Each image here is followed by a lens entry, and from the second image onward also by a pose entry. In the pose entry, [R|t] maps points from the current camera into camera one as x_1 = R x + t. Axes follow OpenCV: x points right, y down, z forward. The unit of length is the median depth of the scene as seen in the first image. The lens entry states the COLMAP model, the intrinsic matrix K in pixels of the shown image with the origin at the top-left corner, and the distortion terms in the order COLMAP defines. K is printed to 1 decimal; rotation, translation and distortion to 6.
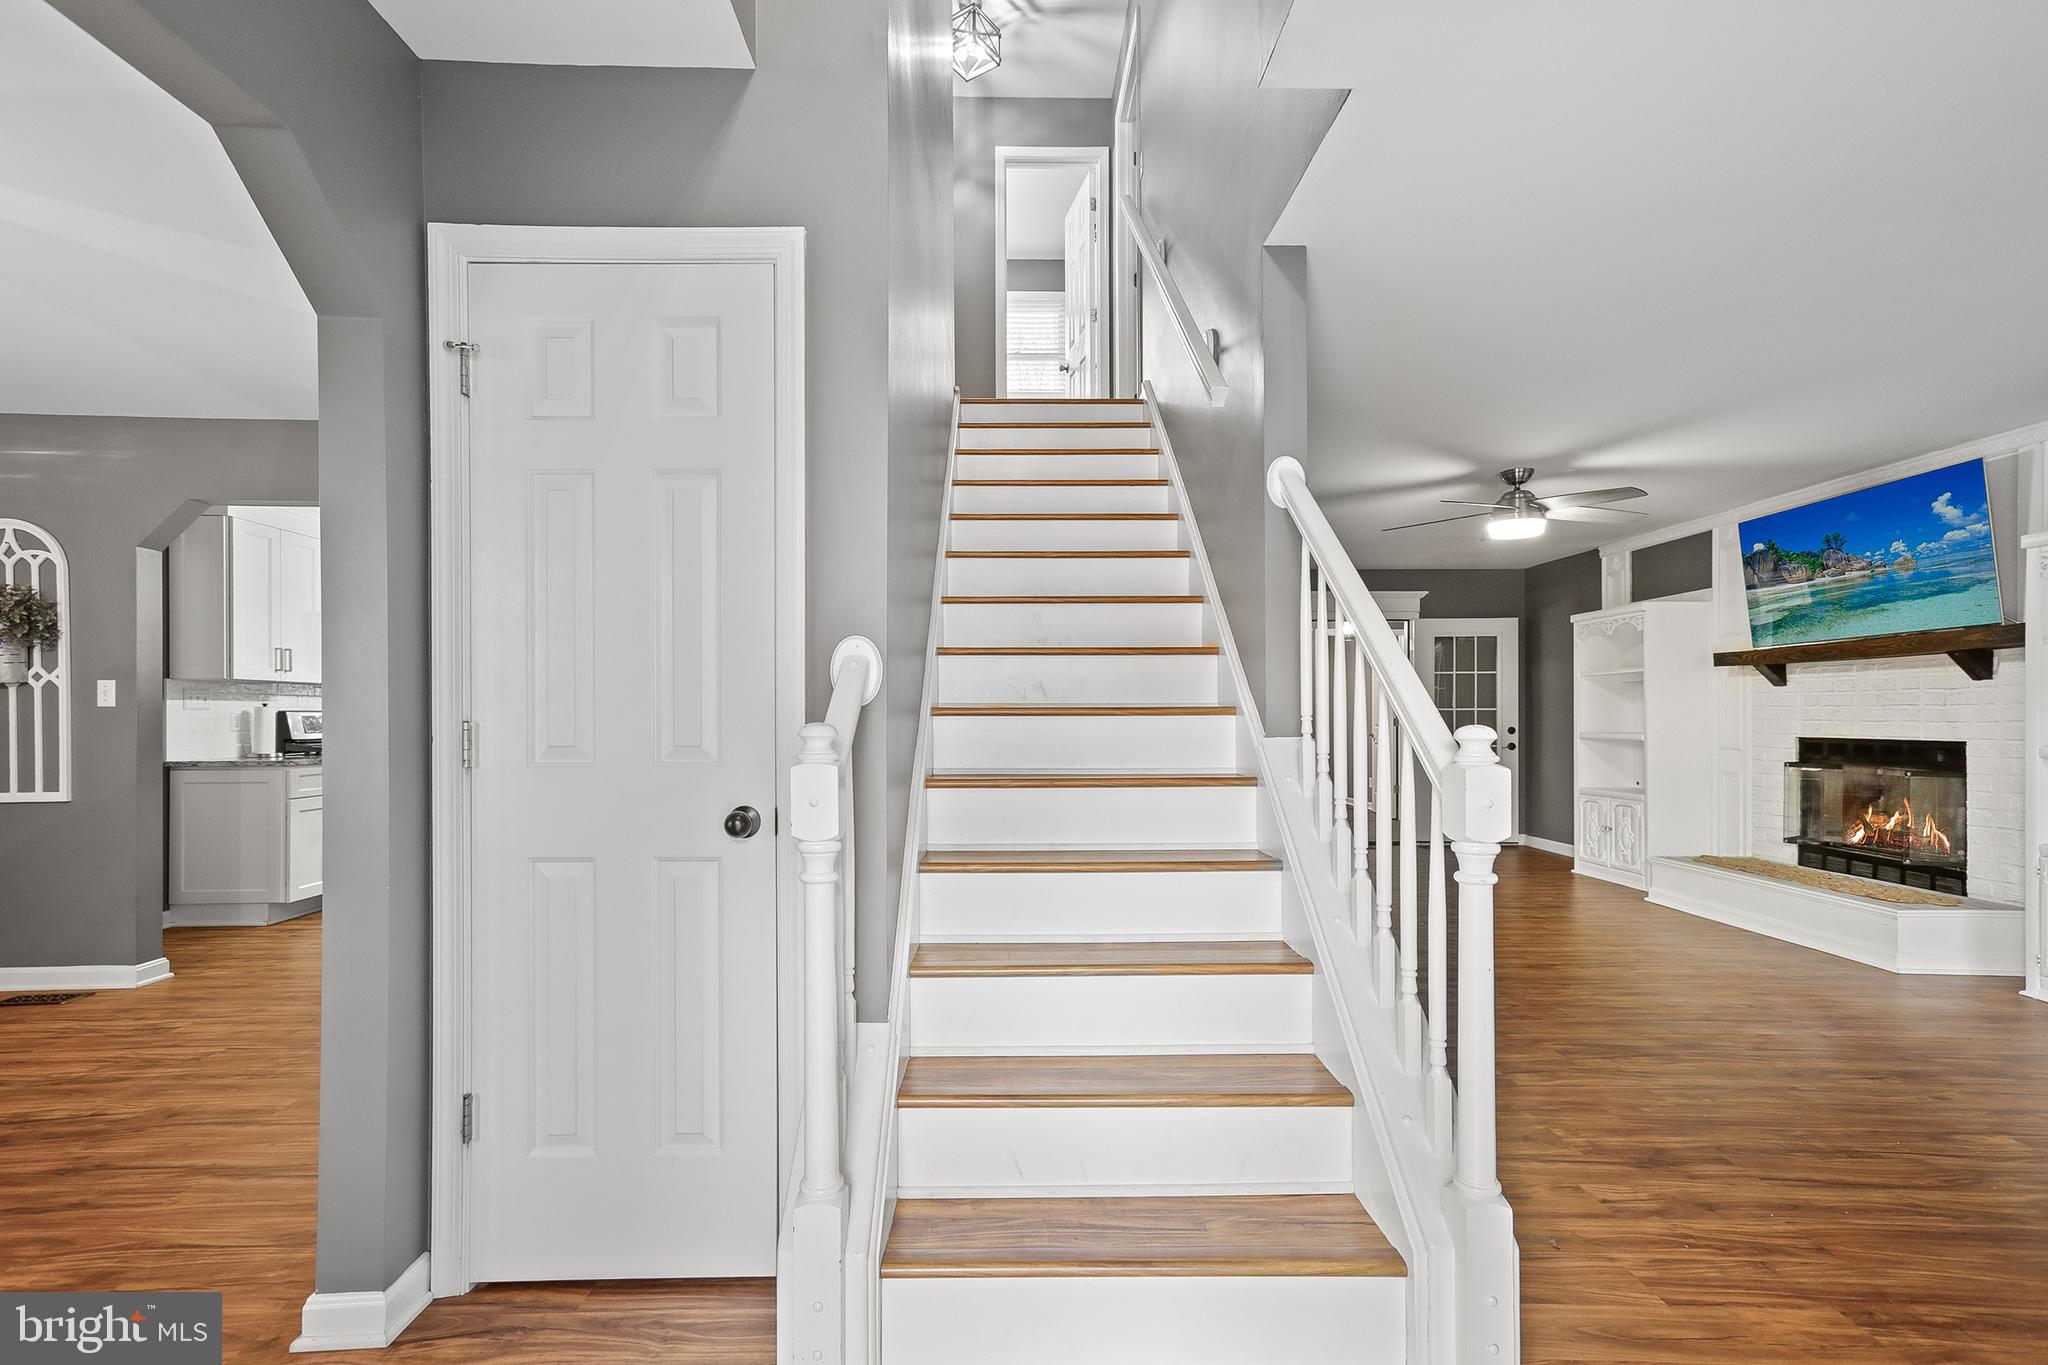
lens RADIAL K [[921.9, 0, 1029.6], [0, 921.9, 716.9], [0, 0, 1]] dist [0.020686, 0.010790]
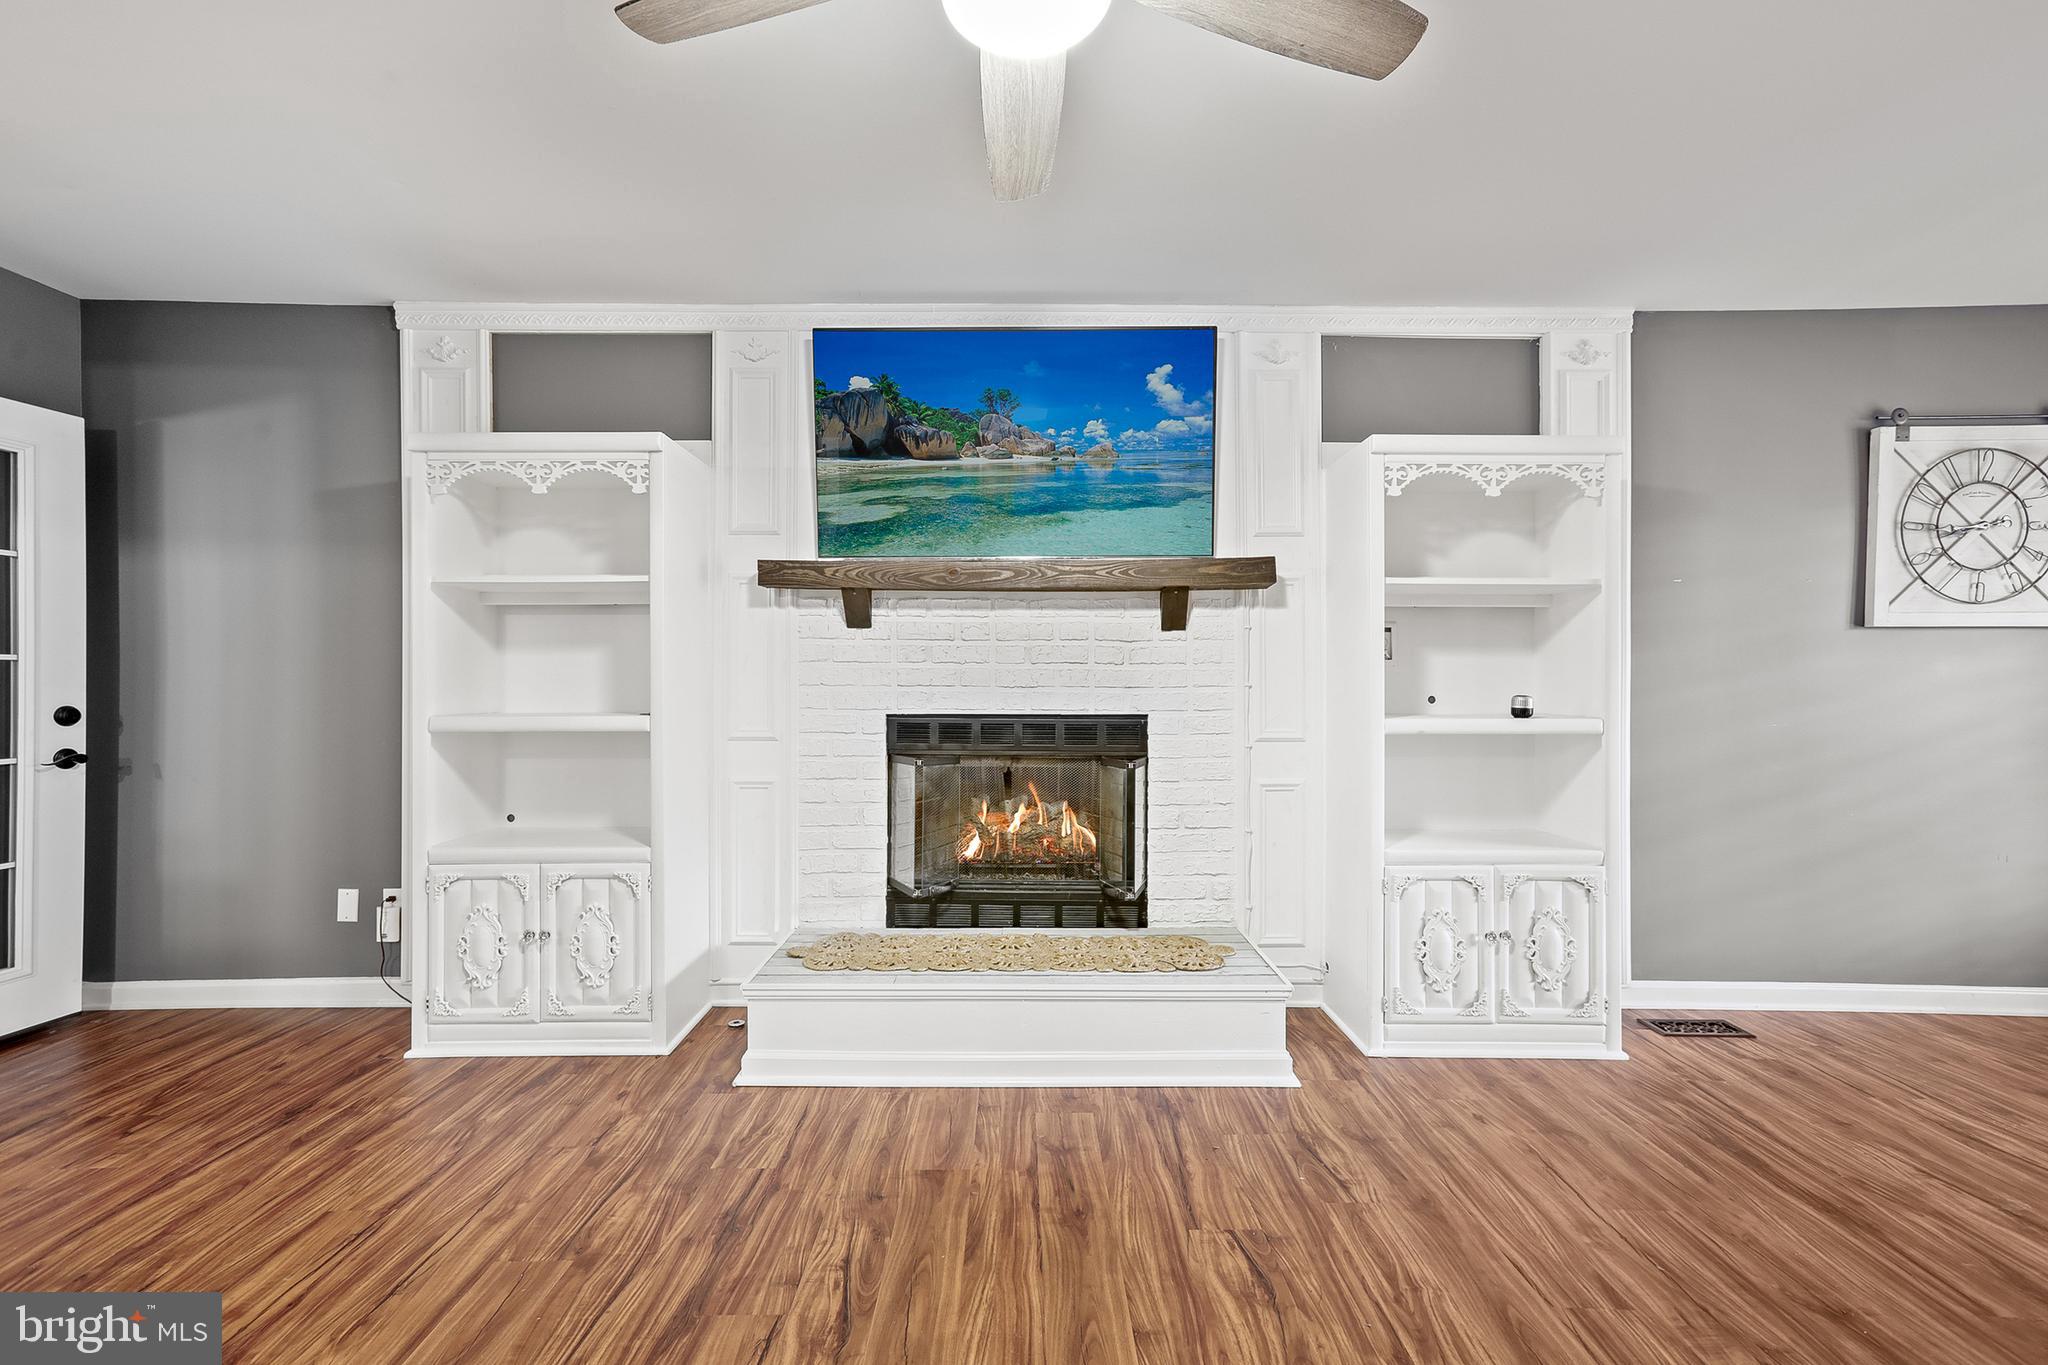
lens RADIAL K [[900.8, 0, 1010.4], [0, 900.8, 687.3], [0, 0, 1]] dist [0.012064, 0.001079]
pose [[0.029791, 0.000681, 0.999556, 0.301584], [-0.000830, 0.999999, -0.000656, 0.005121], [-0.999556, -0.000810, 0.029792, 1.141539]]
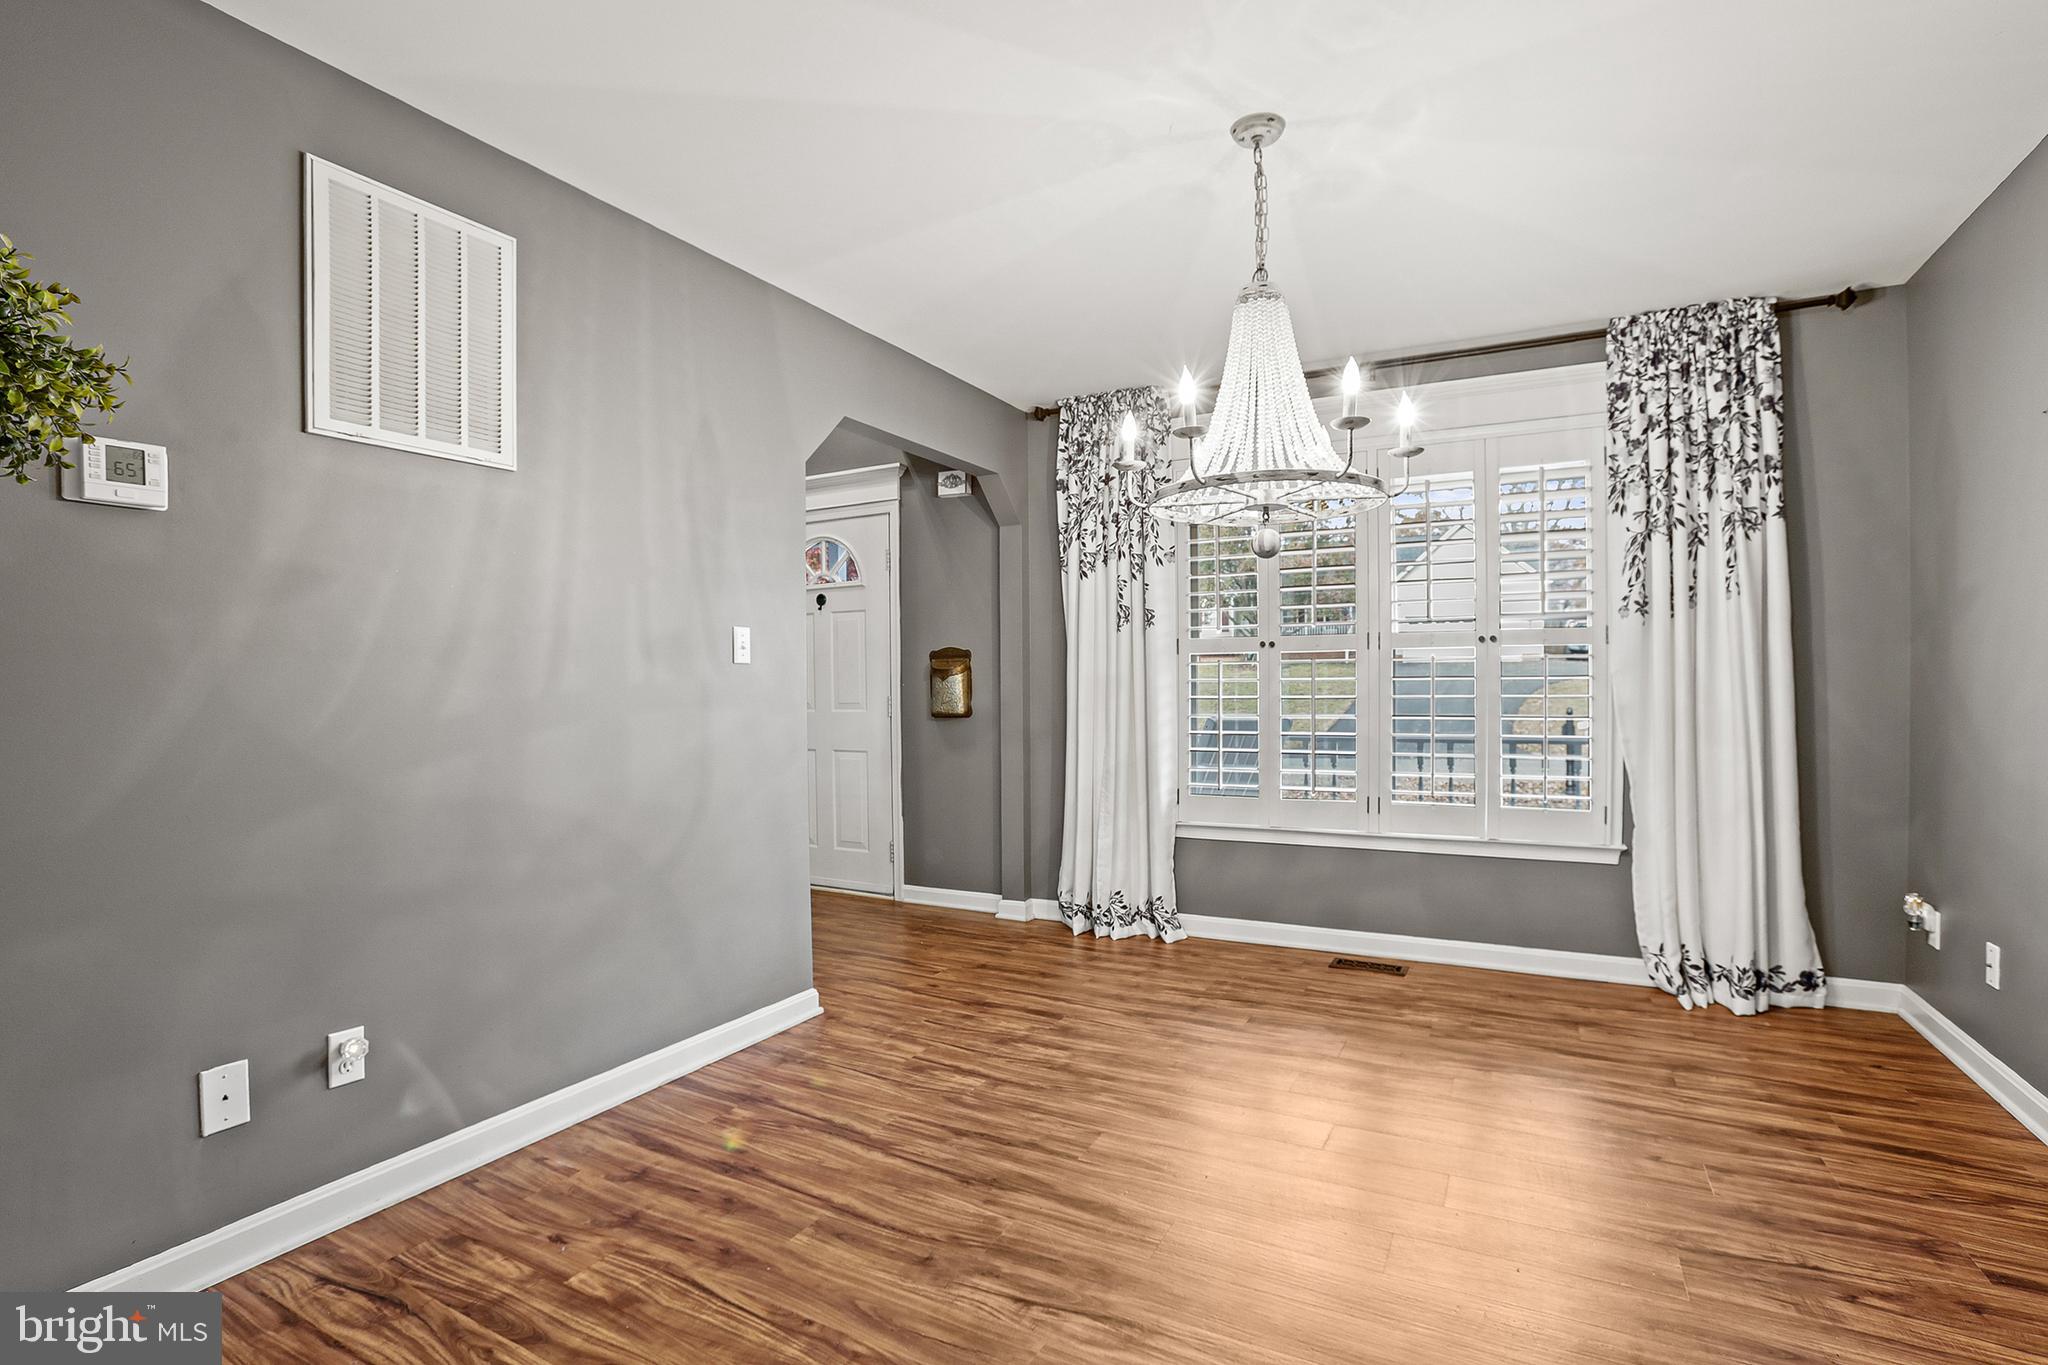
lens RADIAL K [[958.6, 0, 1005.9], [0, 958.6, 702.9], [0, 0, 1]] dist [-0.089385, 0.038841]
pose [[-0.862919, 0.009070, 0.505262, -0.843235], [0.016985, 0.999795, 0.011060, 0.012253], [-0.505058, 0.018126, -0.862895, 1.003636]]
